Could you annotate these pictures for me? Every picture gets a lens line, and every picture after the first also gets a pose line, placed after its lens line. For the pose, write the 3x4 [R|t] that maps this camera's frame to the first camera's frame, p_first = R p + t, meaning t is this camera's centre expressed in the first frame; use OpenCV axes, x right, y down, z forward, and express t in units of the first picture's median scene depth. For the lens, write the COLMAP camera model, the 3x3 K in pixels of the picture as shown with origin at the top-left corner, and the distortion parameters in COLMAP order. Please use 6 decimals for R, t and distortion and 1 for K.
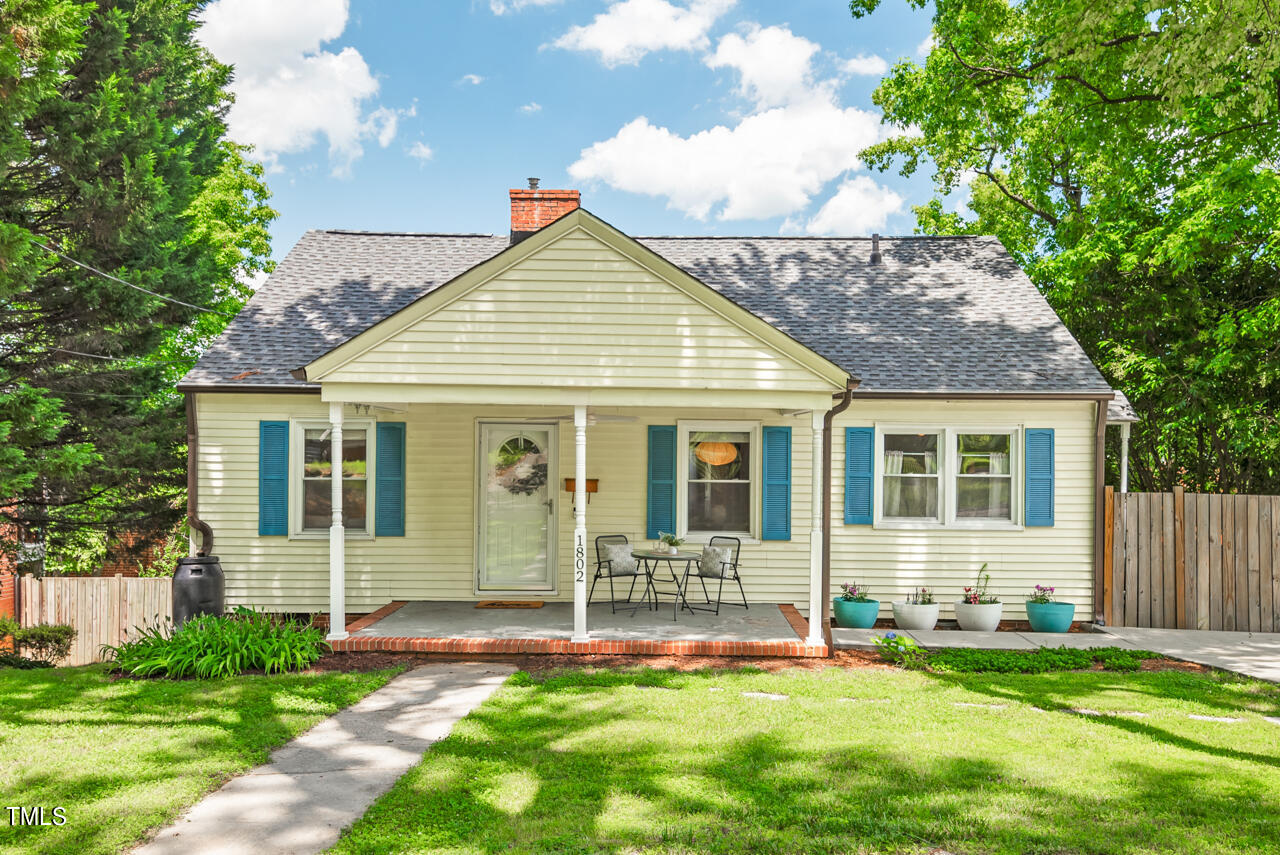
lens RADIAL K [[1092.0, 0, 668.3], [0, 1092.0, 458.6], [0, 0, 1]] dist [0.027041, 0.003501]
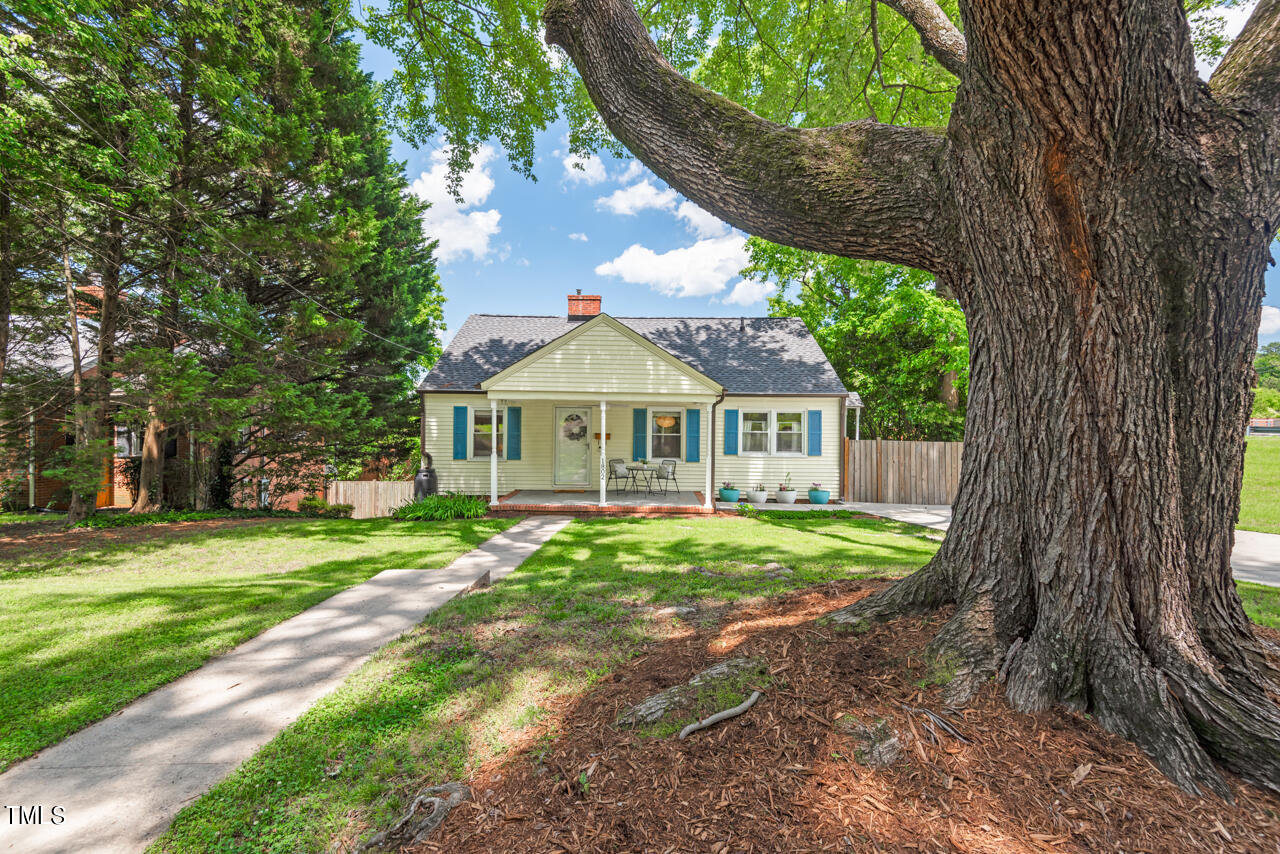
lens RADIAL K [[583.7, 0, 644.5], [0, 583.7, 420.6], [0, 0, 1]] dist [0.030647, -0.016411]
pose [[0.999999, 0.001424, -0.000665, 0.003846], [-0.001426, 0.999991, -0.003992, -0.002120], [0.000659, 0.003993, 0.999992, -0.153485]]
